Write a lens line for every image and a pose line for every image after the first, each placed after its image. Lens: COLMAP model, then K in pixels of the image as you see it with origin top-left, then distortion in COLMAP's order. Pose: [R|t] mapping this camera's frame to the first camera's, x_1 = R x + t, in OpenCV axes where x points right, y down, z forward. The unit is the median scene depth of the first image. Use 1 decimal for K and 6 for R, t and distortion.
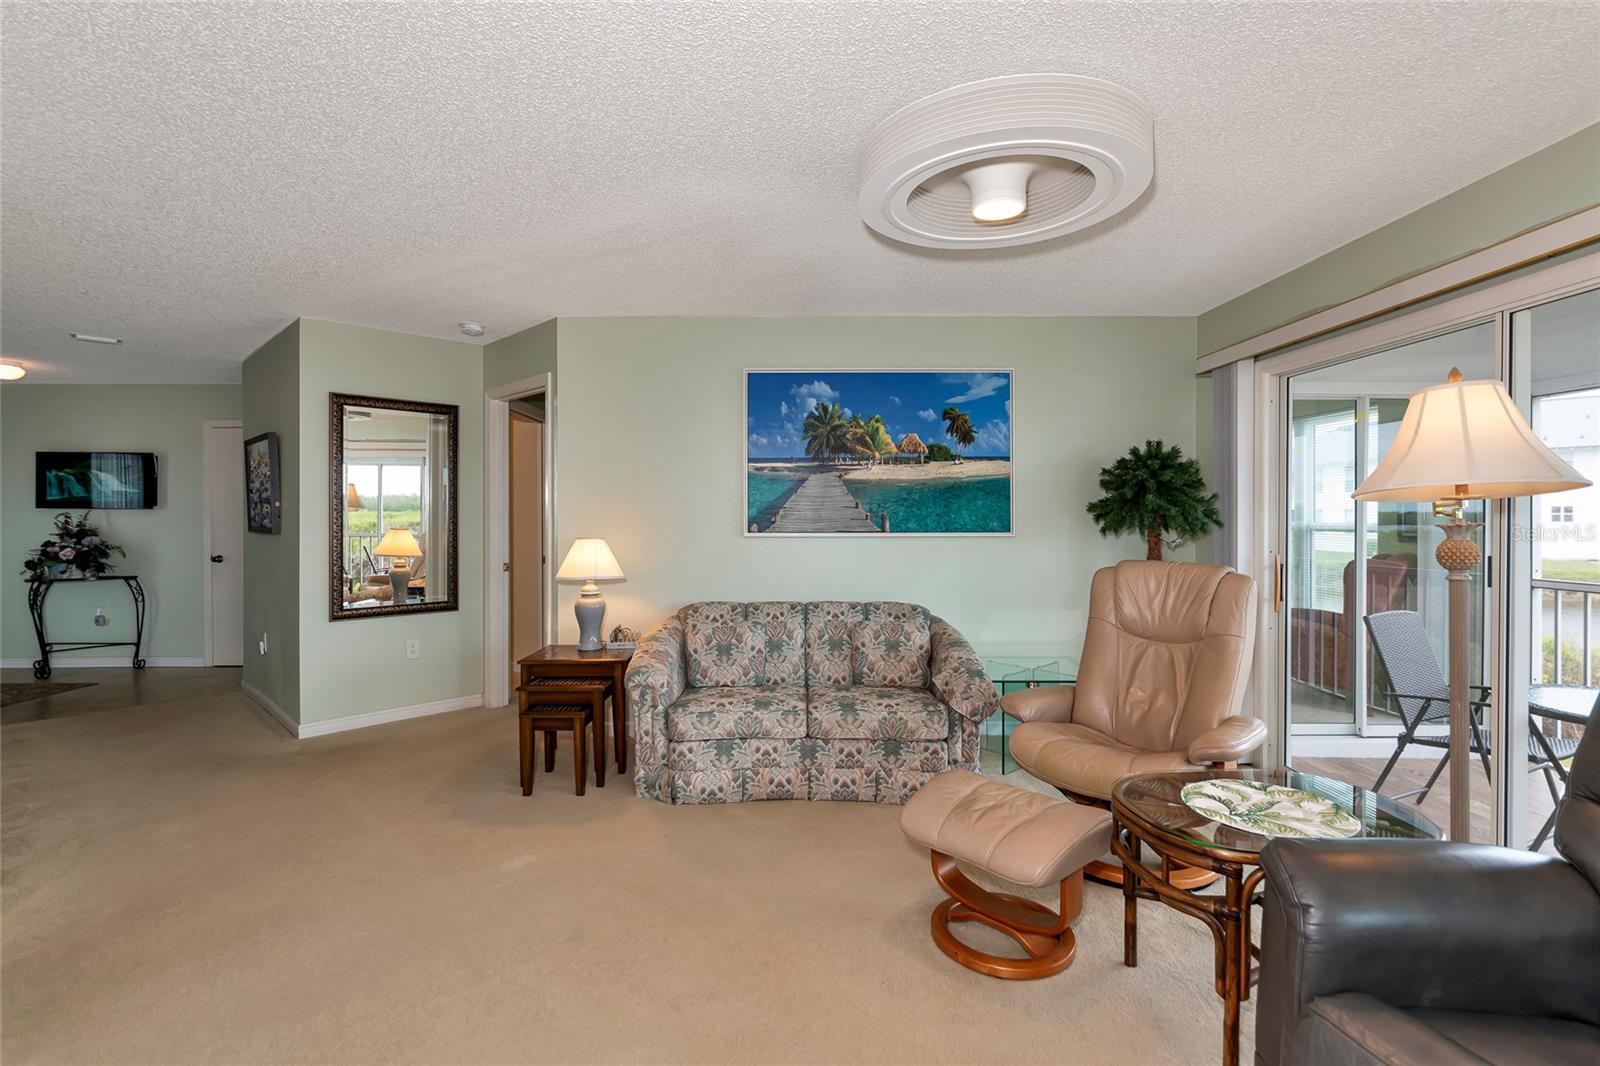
lens RADIAL K [[741.7, 0, 796.7], [0, 741.7, 521.6], [0, 0, 1]] dist [-0.004084, -0.000187]
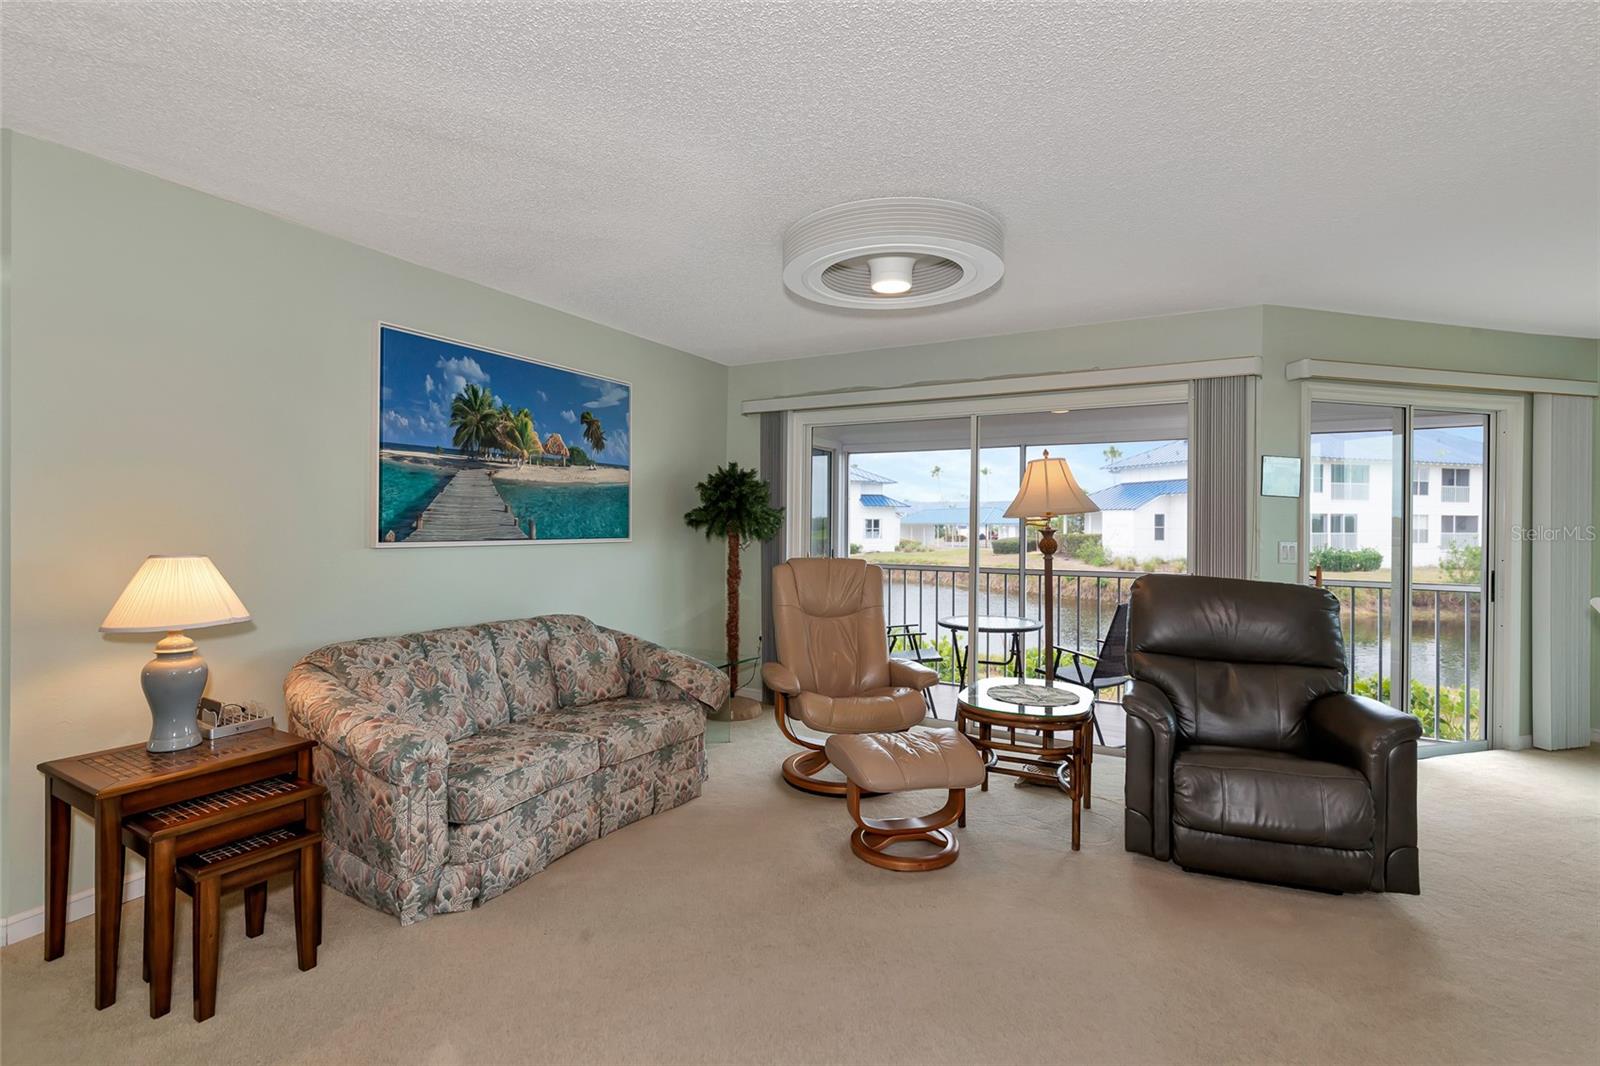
lens RADIAL K [[741.7, 0, 796.7], [0, 741.7, 521.6], [0, 0, 1]] dist [-0.004084, -0.000187]
pose [[0.490594, 0.008090, 0.871351, -0.511700], [-0.001847, 0.999964, -0.008244, -0.000491], [-0.871386, 0.002435, 0.490591, 0.275602]]
